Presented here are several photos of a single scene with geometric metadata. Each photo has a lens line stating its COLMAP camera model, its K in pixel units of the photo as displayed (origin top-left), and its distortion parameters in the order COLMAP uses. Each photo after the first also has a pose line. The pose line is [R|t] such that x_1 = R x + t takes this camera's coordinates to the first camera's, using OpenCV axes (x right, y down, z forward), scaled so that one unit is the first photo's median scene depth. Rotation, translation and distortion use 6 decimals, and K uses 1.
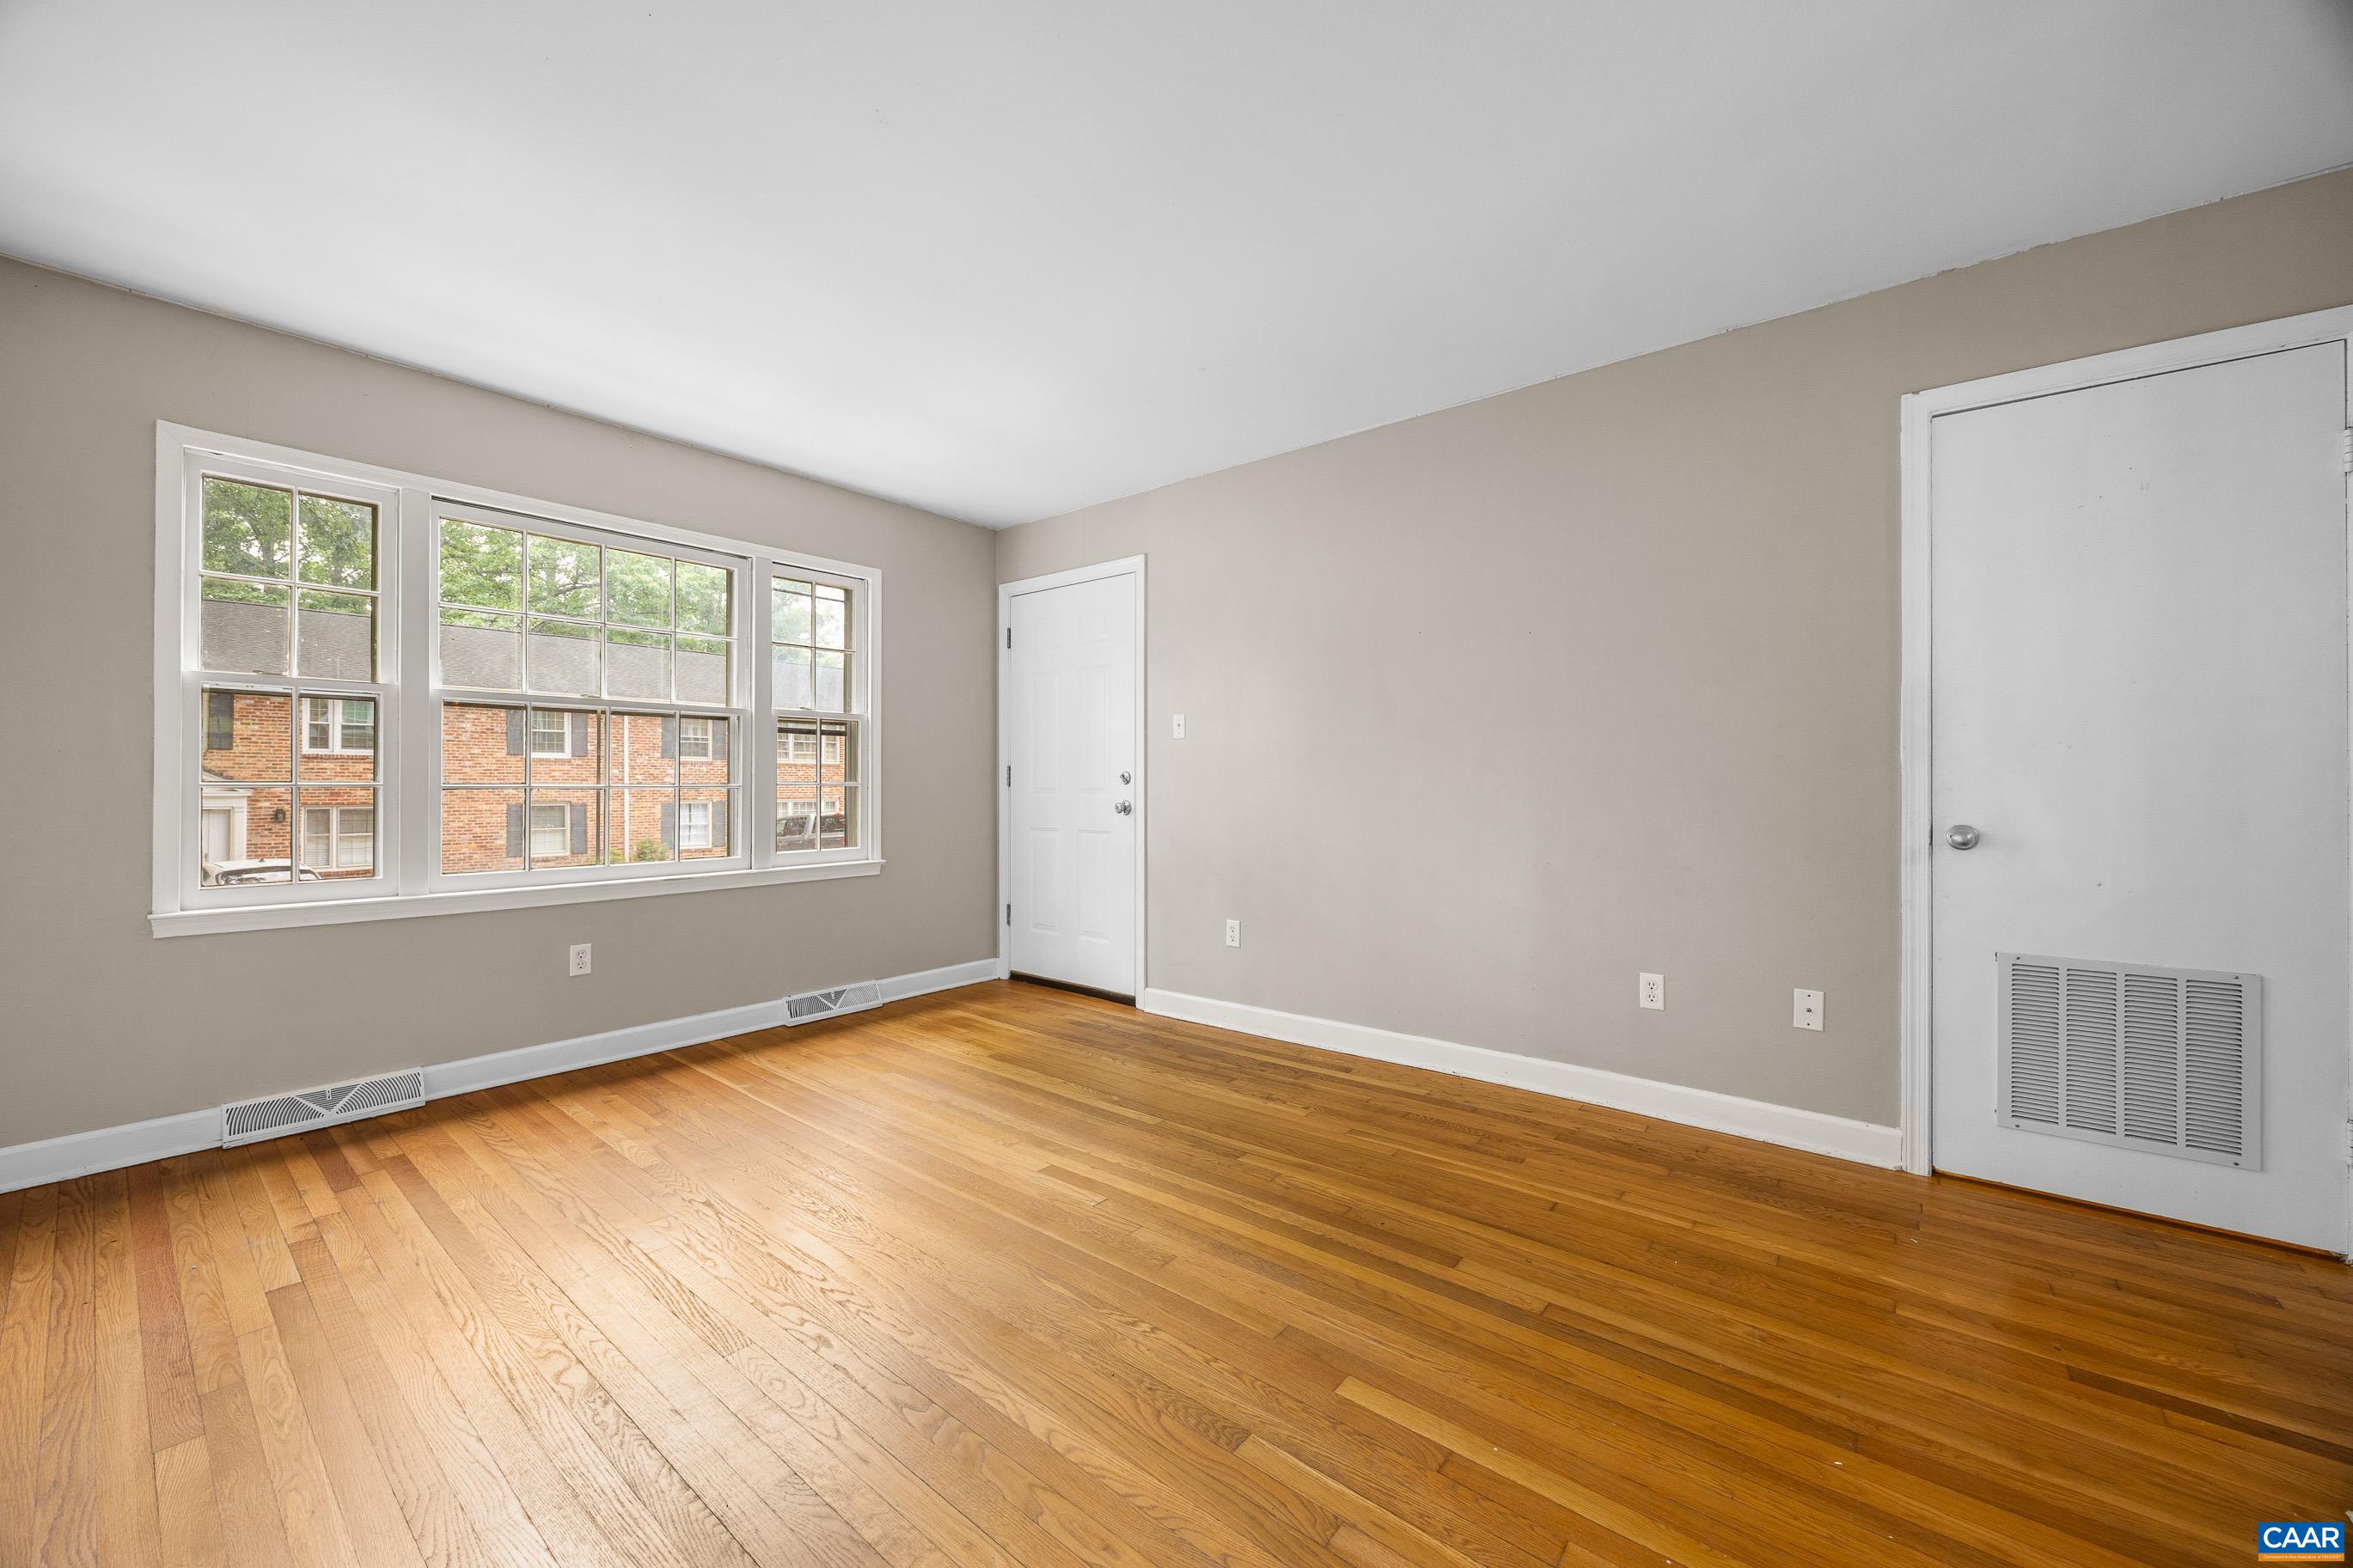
lens RADIAL K [[886.7, 0, 1167.4], [0, 886.7, 775.8], [0, 0, 1]] dist [-0.001518, 0.000098]
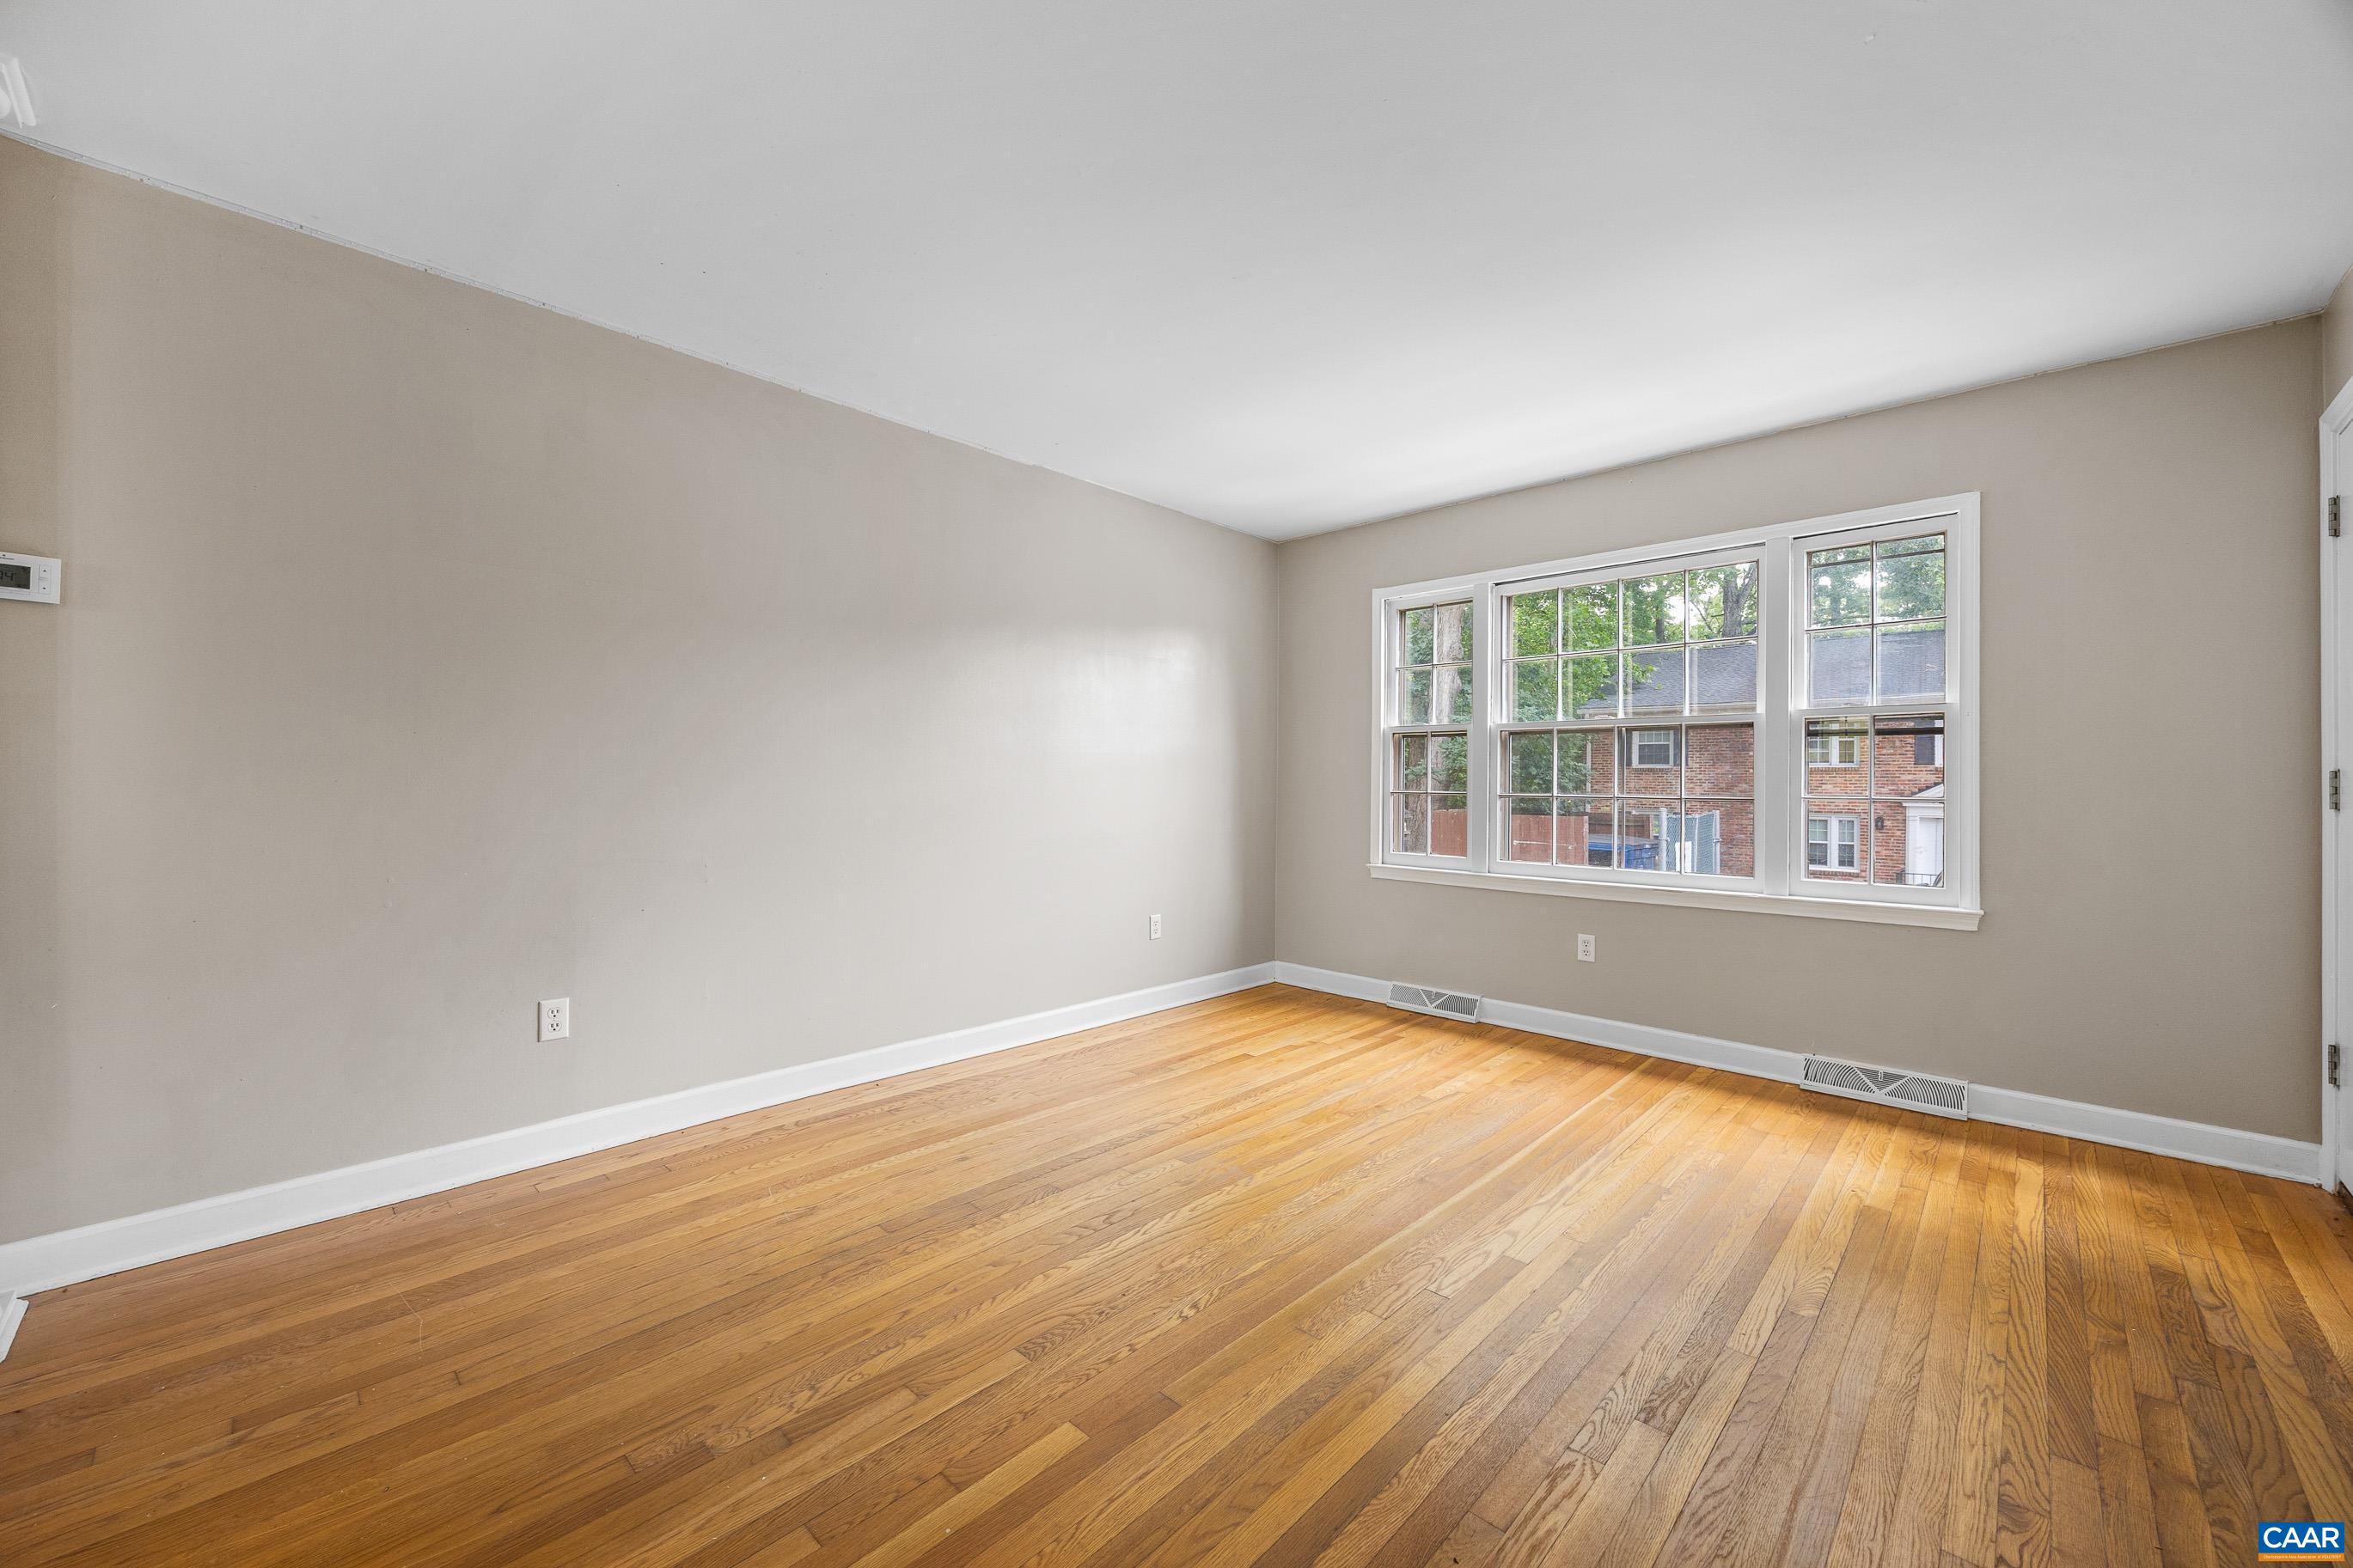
lens RADIAL K [[903.8, 0, 1173.9], [0, 903.8, 770.0], [0, 0, 1]] dist [-0.001790, 0.000360]
pose [[-0.070359, -0.018627, -0.997348, 0.581826], [-0.001952, 0.999826, -0.018535, 0.000150], [0.997520, 0.000643, -0.070383, 0.584557]]
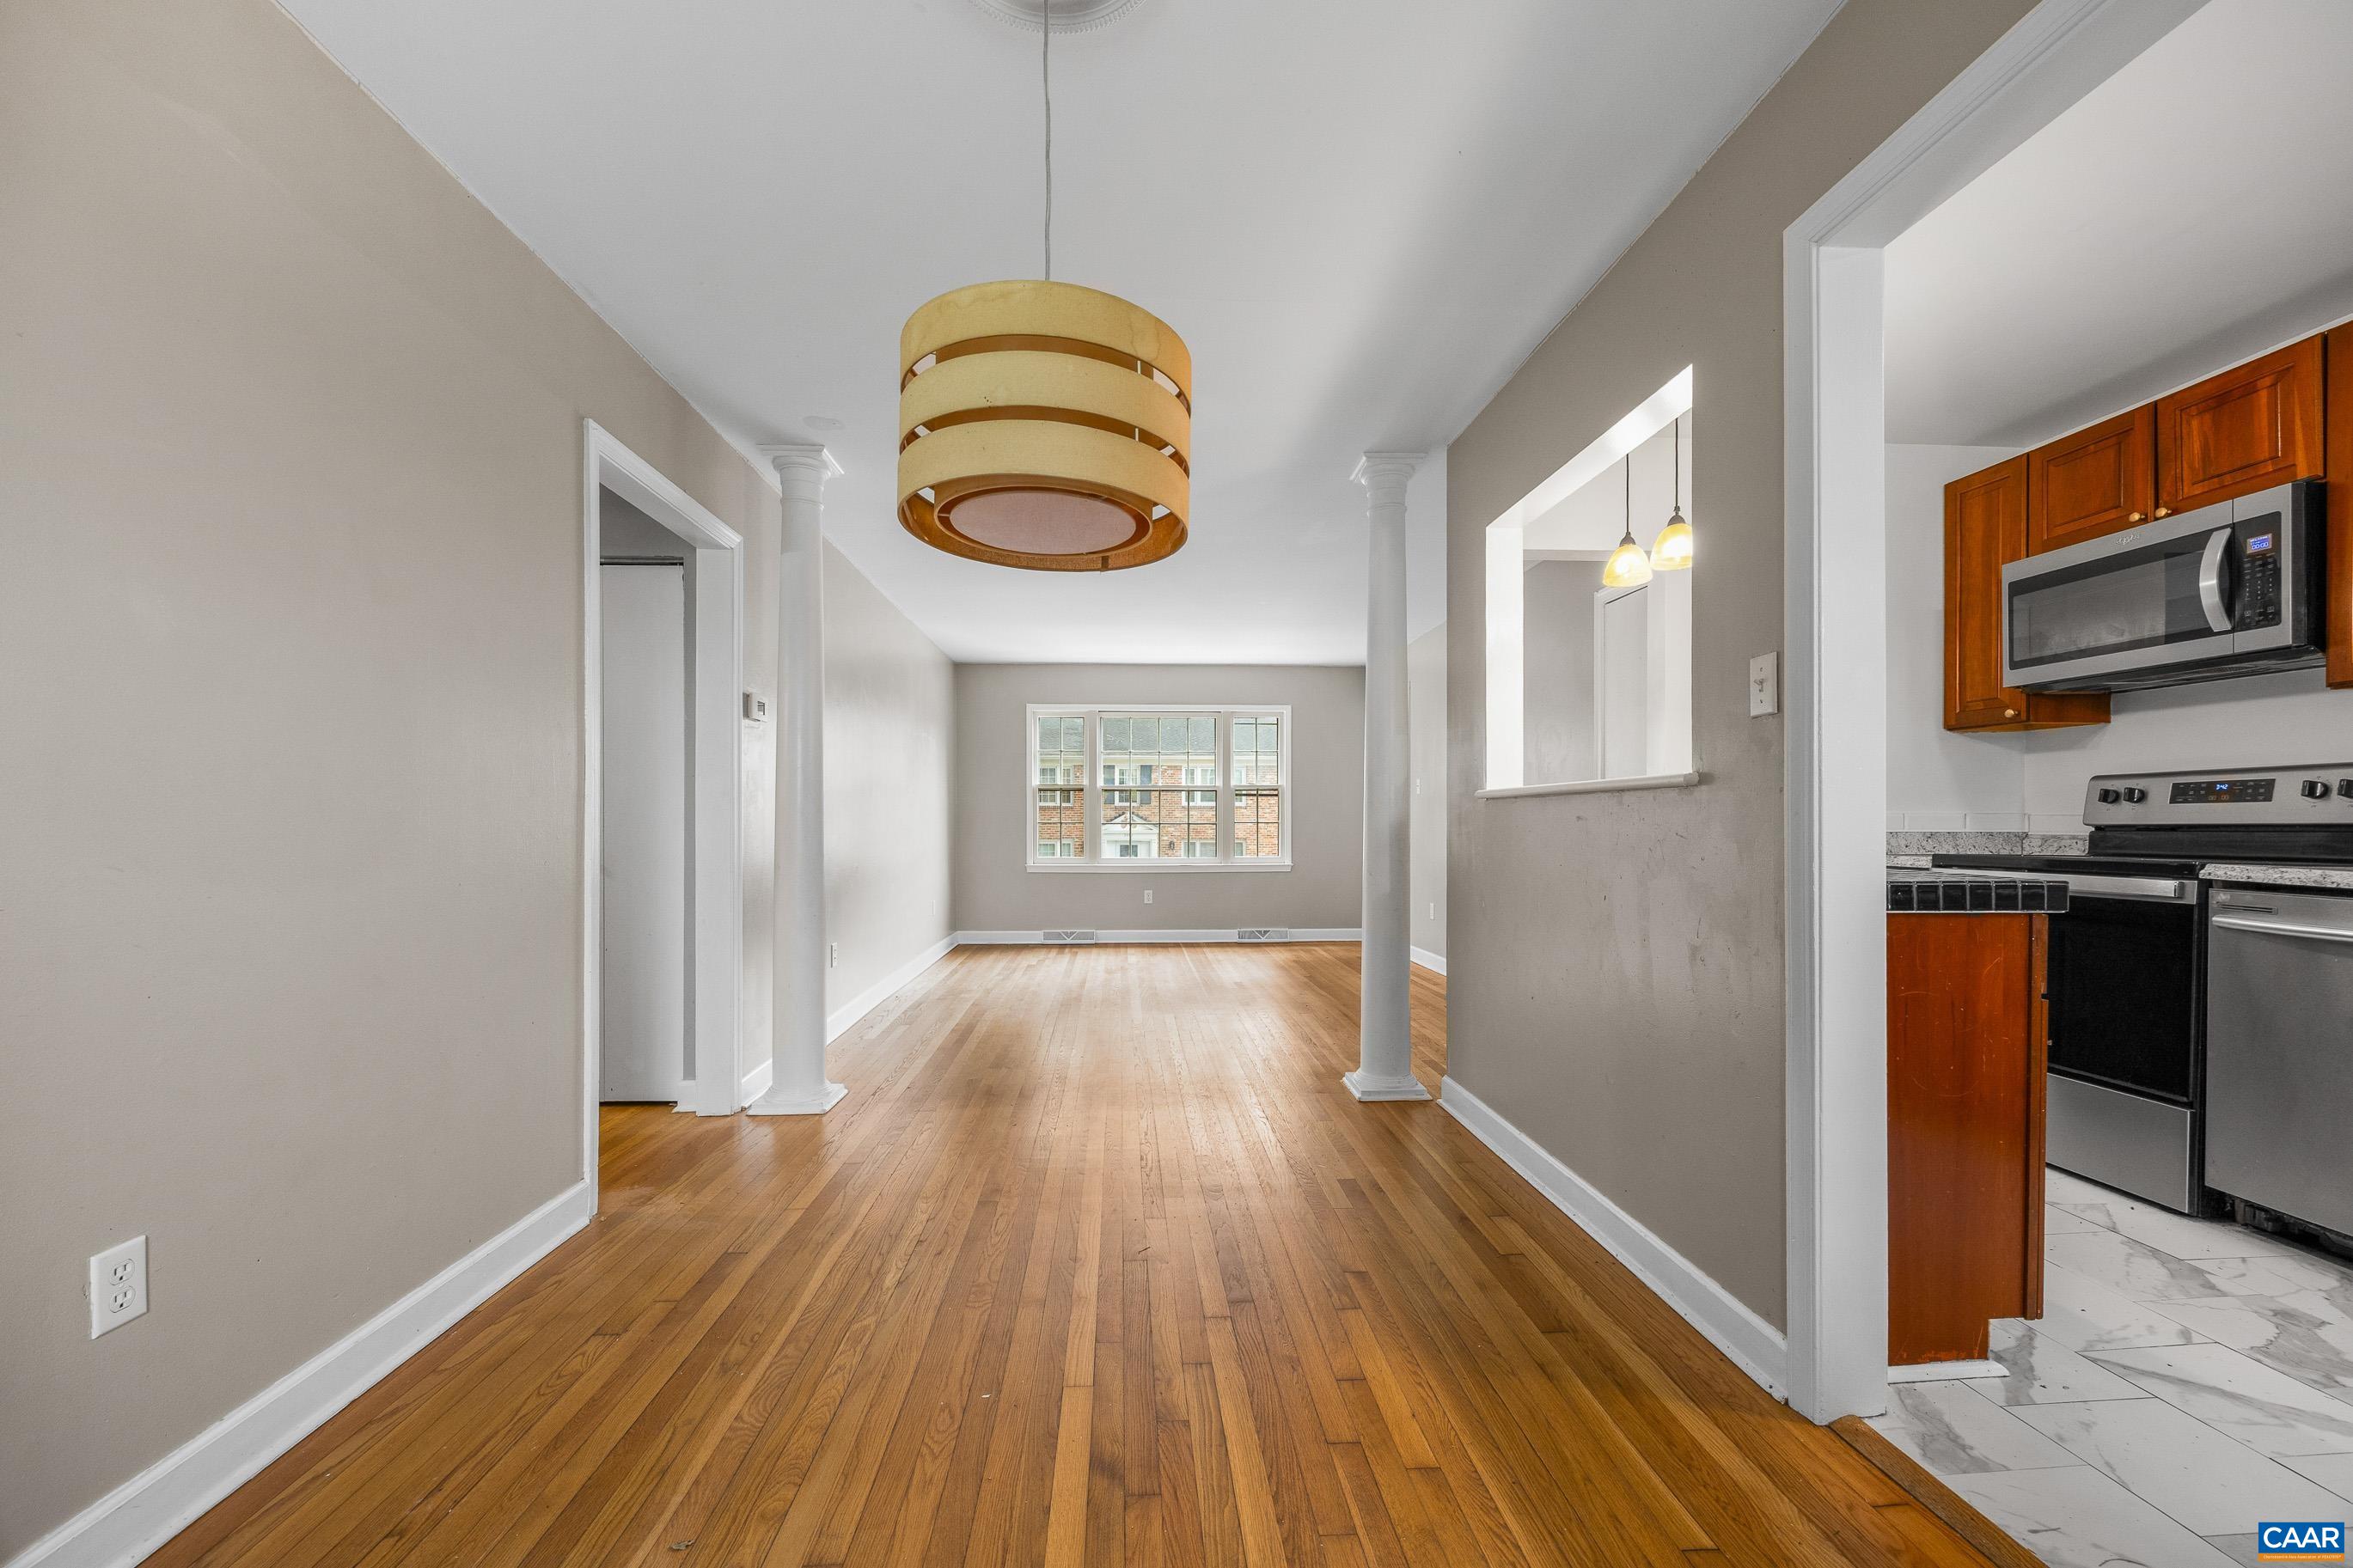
lens RADIAL K [[895.7, 0, 1174.5], [0, 895.7, 797.0], [0, 0, 1]] dist [-0.003019, 0.000346]
pose [[0.681898, -0.023779, -0.731061, 1.197204], [0.007117, 0.999640, -0.025877, 0.005217], [0.731413, 0.012442, 0.681821, -0.607127]]
